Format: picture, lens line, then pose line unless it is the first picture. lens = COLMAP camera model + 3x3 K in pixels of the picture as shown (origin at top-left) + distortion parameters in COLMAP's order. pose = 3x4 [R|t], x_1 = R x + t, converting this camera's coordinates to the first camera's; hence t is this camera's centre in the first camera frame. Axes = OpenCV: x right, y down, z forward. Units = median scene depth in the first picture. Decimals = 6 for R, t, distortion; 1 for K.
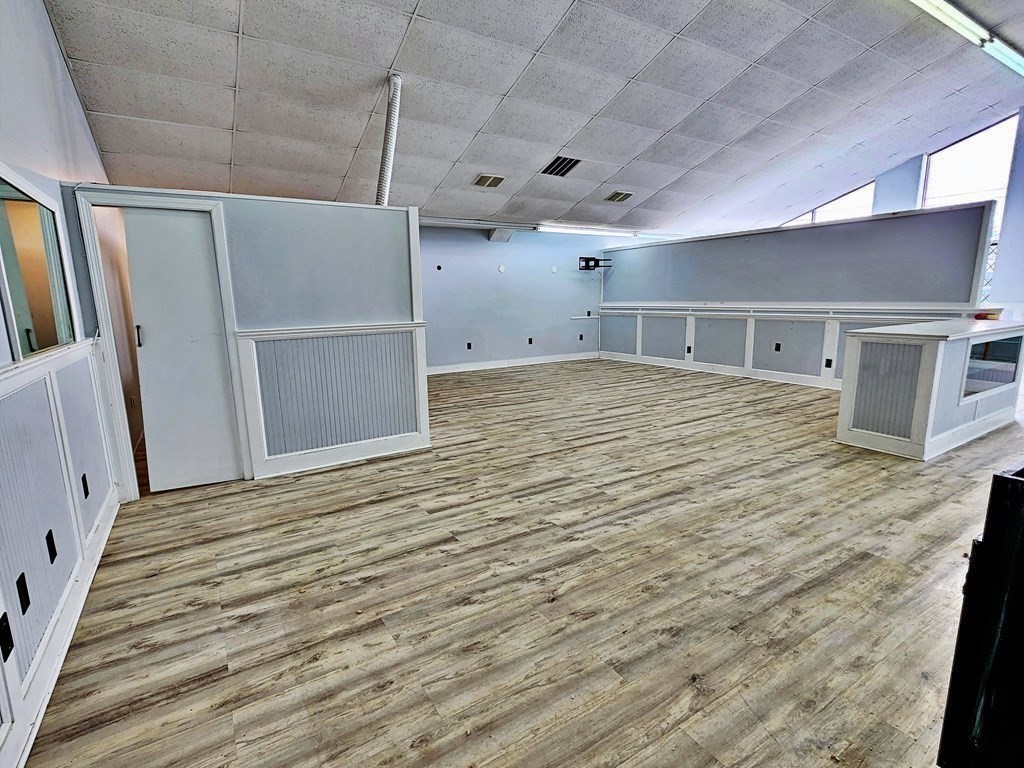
lens RADIAL K [[493.8, 0, 512.0], [0, 493.8, 384.0], [0, 0, 1]] dist [0.000491, 0.000187]
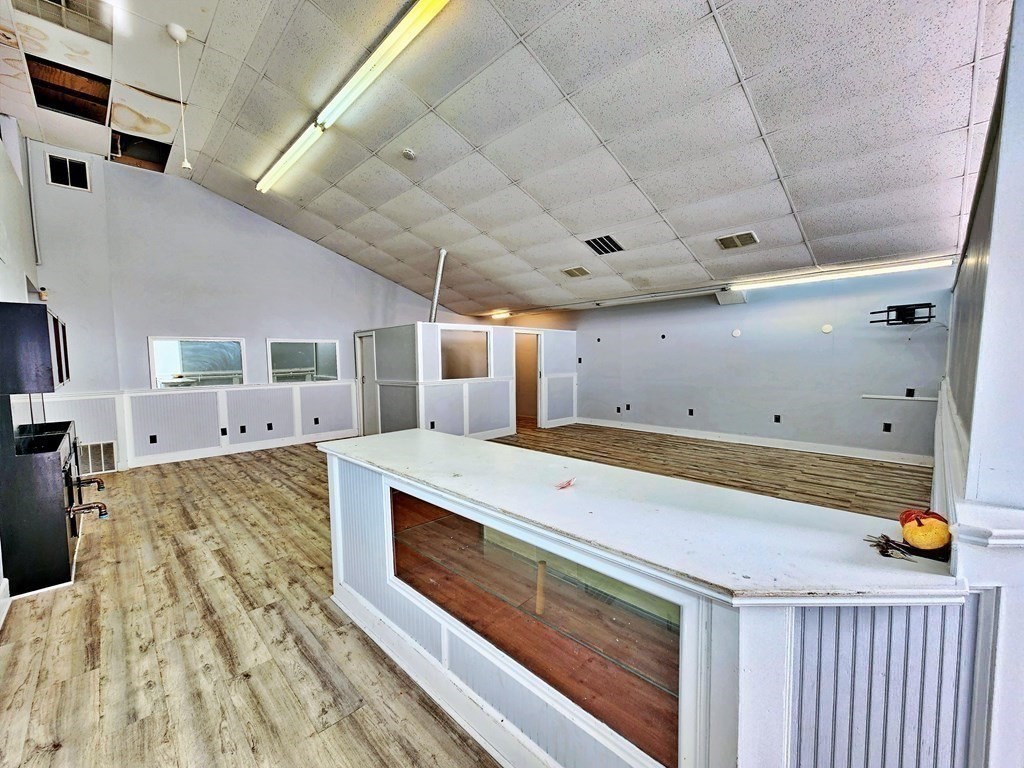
lens RADIAL K [[416.1, 0, 512.0], [0, 416.1, 384.0], [0, 0, 1]] dist [0.001402, 0.000331]
pose [[0.222834, 0.073109, -0.972111, 1.860136], [-0.158837, 0.986581, 0.037787, -0.311434], [0.961829, 0.145987, 0.231457, 1.309035]]
